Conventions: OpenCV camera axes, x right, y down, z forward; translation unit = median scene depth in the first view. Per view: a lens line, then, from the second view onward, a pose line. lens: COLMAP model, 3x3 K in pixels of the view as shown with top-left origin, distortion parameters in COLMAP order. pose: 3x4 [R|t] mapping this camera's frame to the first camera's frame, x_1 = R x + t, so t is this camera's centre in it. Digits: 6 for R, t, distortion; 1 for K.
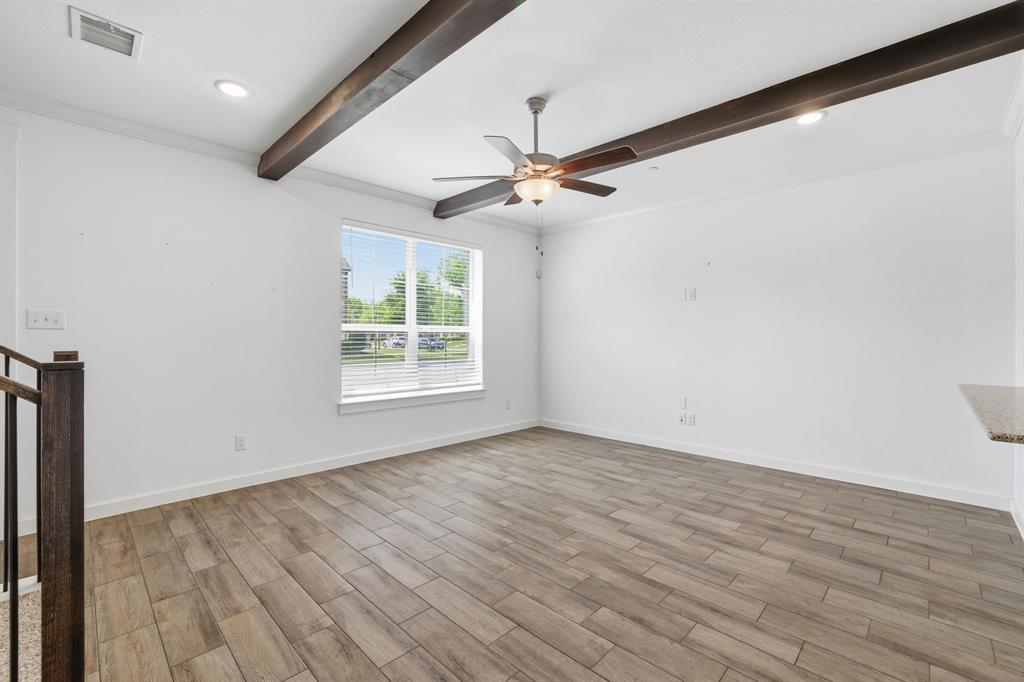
lens RADIAL K [[442.0, 0, 515.1], [0, 442.0, 338.2], [0, 0, 1]] dist [-0.052928, 0.015959]
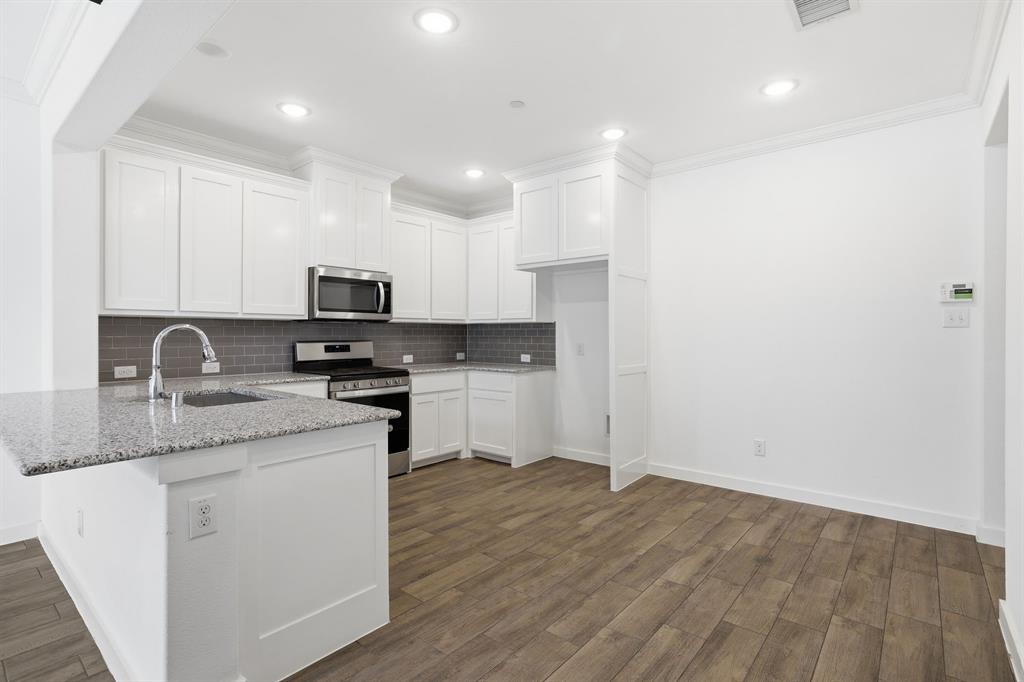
lens RADIAL K [[496.1, 0, 512.0], [0, 496.1, 341.0], [0, 0, 1]] dist [-0.002523, 0.000033]
pose [[-0.070011, -0.012879, 0.997463, 0.098572], [0.004172, 0.999904, 0.013204, 0.002881], [-0.997538, 0.005086, -0.069950, 0.098369]]
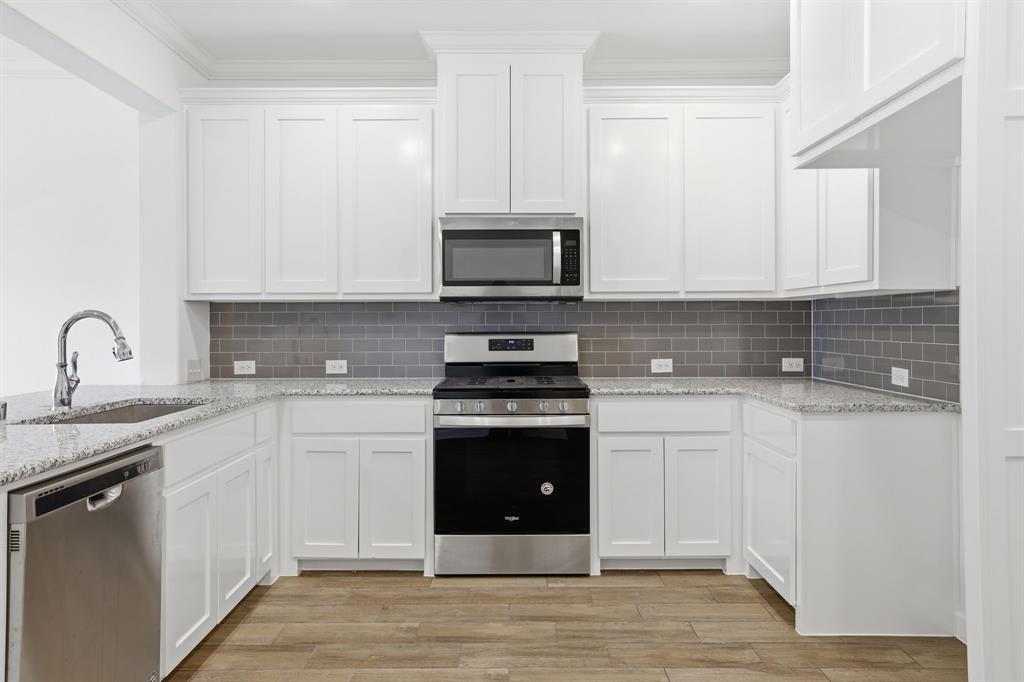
lens RADIAL K [[670.9, 0, 513.9], [0, 670.9, 331.1], [0, 0, 1]] dist [0.013660, 0.002130]
pose [[0.714073, -0.010856, 0.699988, 0.689194], [0.006966, 0.999940, 0.008403, 0.006362], [-0.700037, -0.001124, 0.714106, -0.347395]]
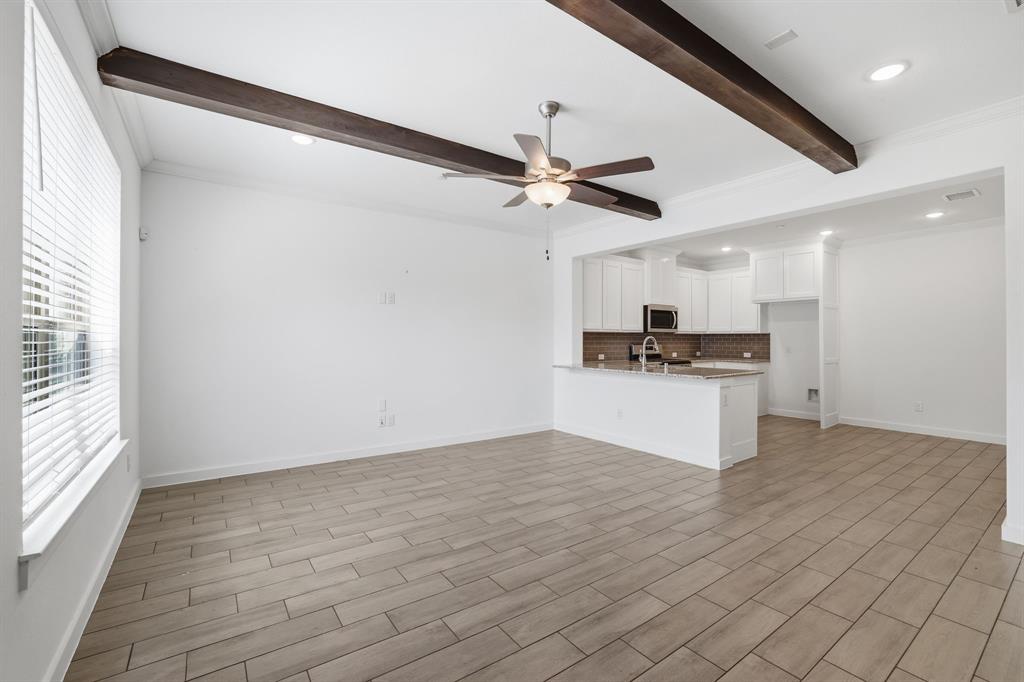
lens RADIAL K [[442.0, 0, 515.1], [0, 442.0, 338.2], [0, 0, 1]] dist [-0.052928, 0.015959]
pose [[0.173958, 0.004565, 0.984743, -0.791306], [0.002867, 0.999983, -0.005142, -0.000619], [-0.984749, 0.003718, 0.173941, 0.754546]]
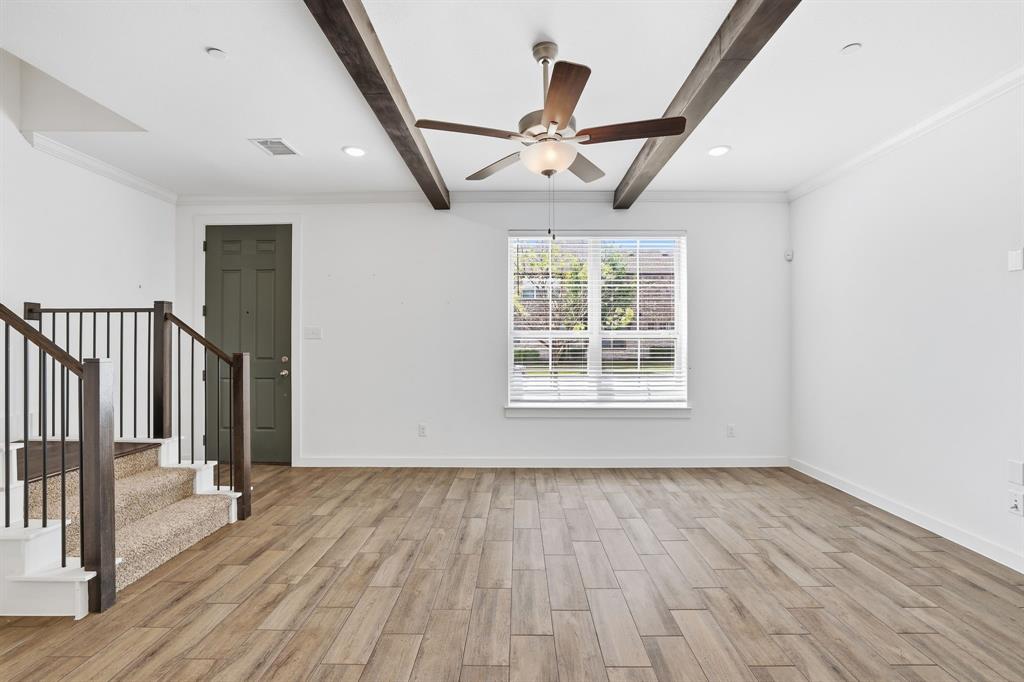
lens RADIAL K [[449.5, 0, 512.0], [0, 449.5, 341.0], [0, 0, 1]] dist [-0.052715, 0.018397]
pose [[0.686556, -0.007271, -0.727041, 0.494169], [-0.000700, 0.999943, -0.010661, 0.003347], [0.727077, 0.007828, 0.686512, 0.336552]]
